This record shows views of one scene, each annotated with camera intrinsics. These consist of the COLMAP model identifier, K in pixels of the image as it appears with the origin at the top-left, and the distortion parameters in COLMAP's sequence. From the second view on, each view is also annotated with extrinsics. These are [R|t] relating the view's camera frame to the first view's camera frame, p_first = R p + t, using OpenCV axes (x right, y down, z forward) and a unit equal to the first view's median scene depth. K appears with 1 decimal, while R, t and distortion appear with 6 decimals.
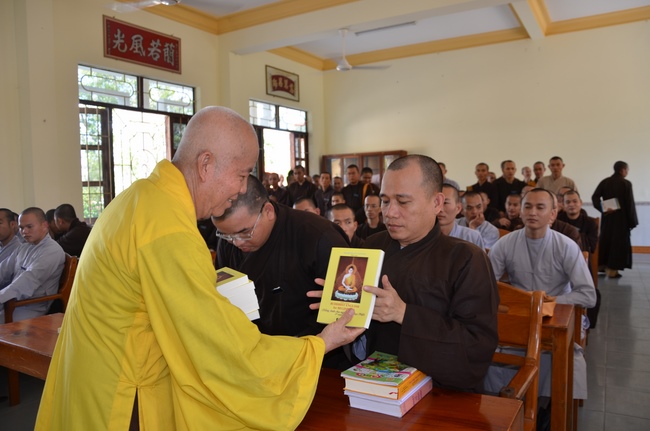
lens RADIAL K [[494.0, 0, 325.0], [0, 494.0, 215.5], [0, 0, 1]] dist [-0.108106, 0.010868]
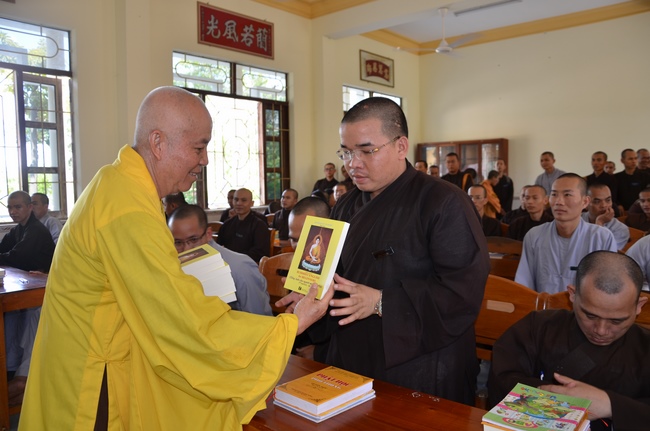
lens RADIAL K [[494.0, 0, 325.0], [0, 494.0, 215.5], [0, 0, 1]] dist [-0.108106, 0.010868]
pose [[0.984033, 0.021206, -0.176717, -0.015234], [-0.017758, 0.999620, 0.021070, 0.000373], [0.177097, -0.017595, 0.984036, 0.044662]]
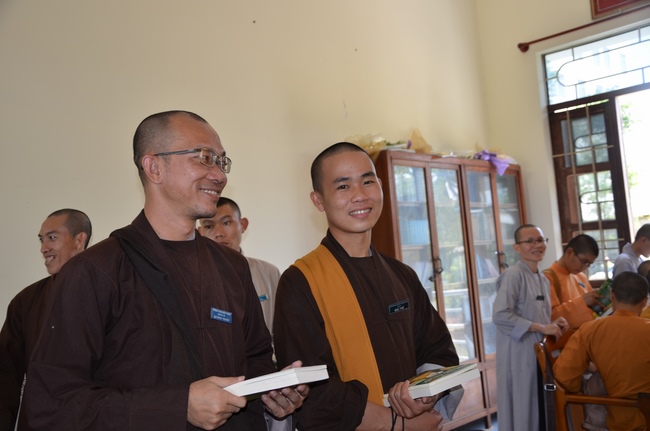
lens RADIAL K [[698.6, 0, 325.0], [0, 698.6, 215.5], [0, 0, 1]] dist [-0.108425, 0.605218]
pose [[-0.186257, -0.037685, -0.981778, 0.423845], [0.010903, 0.999123, -0.040419, -0.040807], [0.982441, -0.018233, -0.185683, 0.728922]]
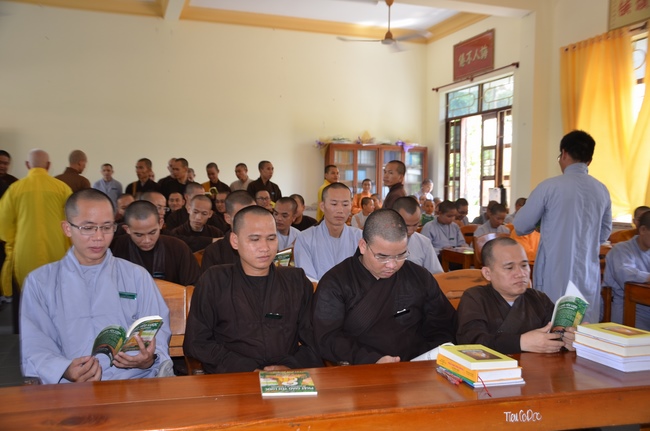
lens RADIAL K [[680.6, 0, 325.0], [0, 680.6, 215.5], [0, 0, 1]] dist [-0.002068, -0.002571]
pose [[-0.649264, 0.032637, -0.759863, 1.033503], [-0.060255, 0.993731, 0.094167, -0.105646], [0.758173, 0.106924, -0.643227, 1.713811]]
